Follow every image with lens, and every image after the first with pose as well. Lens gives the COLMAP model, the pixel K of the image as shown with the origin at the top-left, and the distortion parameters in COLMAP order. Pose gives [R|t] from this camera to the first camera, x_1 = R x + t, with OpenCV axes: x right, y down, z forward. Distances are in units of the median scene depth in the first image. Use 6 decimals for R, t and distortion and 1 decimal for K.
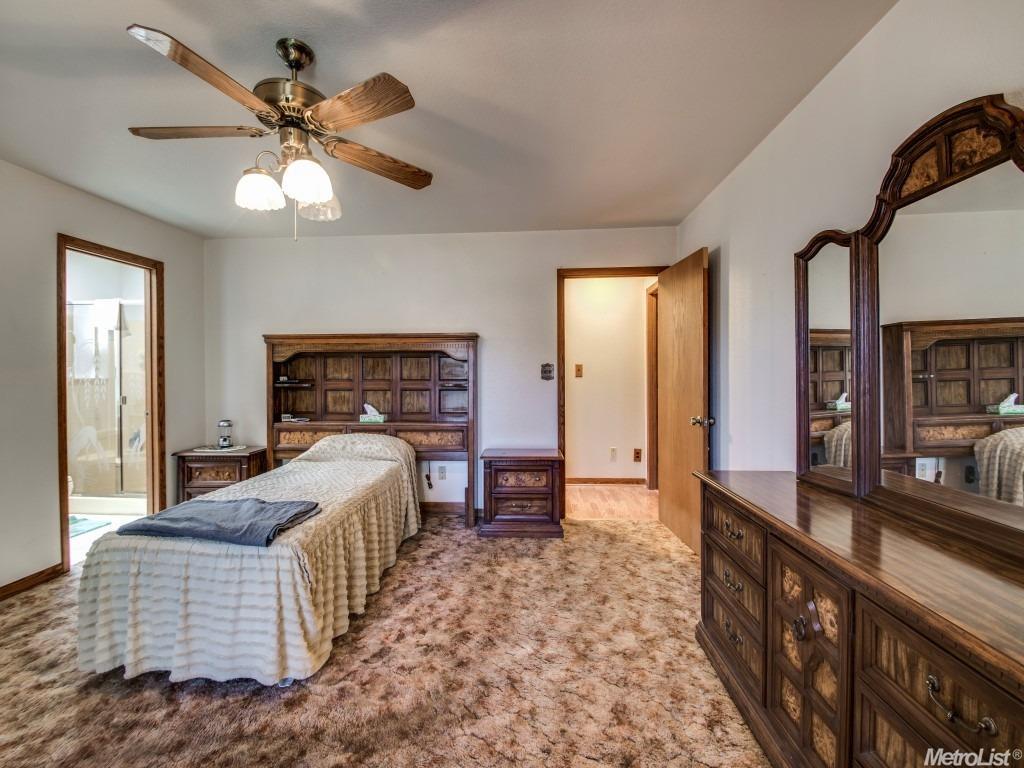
lens RADIAL K [[418.7, 0, 511.3], [0, 418.7, 368.5], [0, 0, 1]] dist [-0.003250, -0.000555]
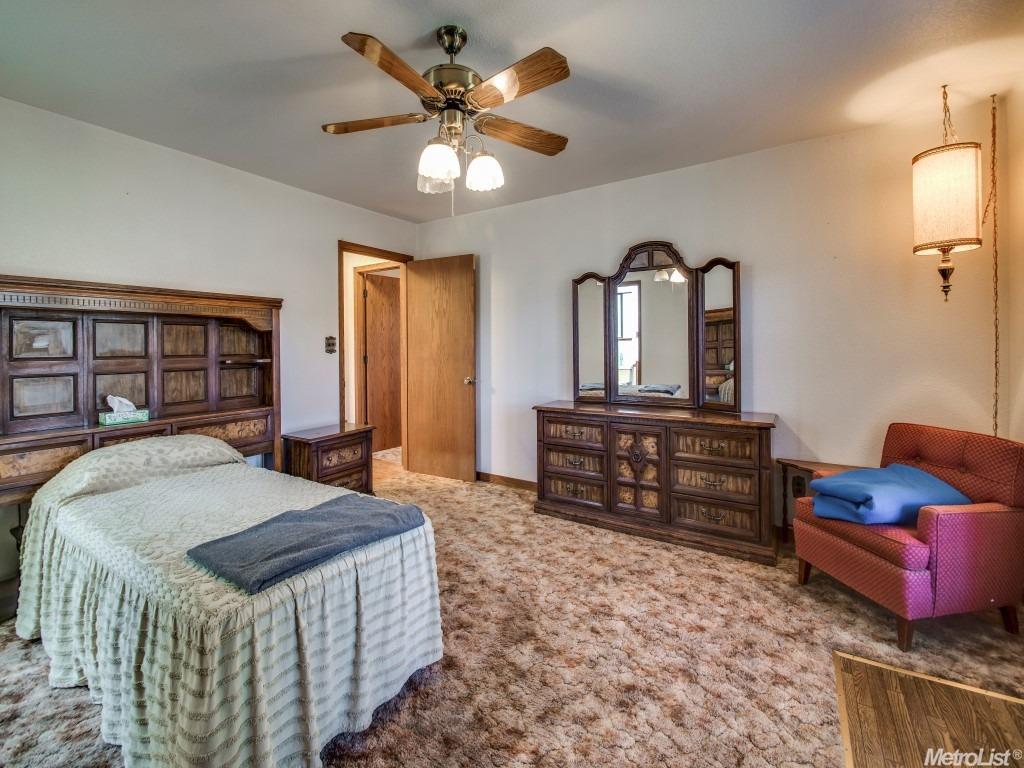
lens RADIAL K [[440.0, 0, 512.6], [0, 440.0, 336.5], [0, 0, 1]] dist [0.000750, -0.000174]
pose [[0.496044, 0.016622, 0.868138, -1.014434], [0.000135, 0.999815, -0.019221, 0.013940], [-0.868298, 0.009651, 0.495950, 0.237851]]
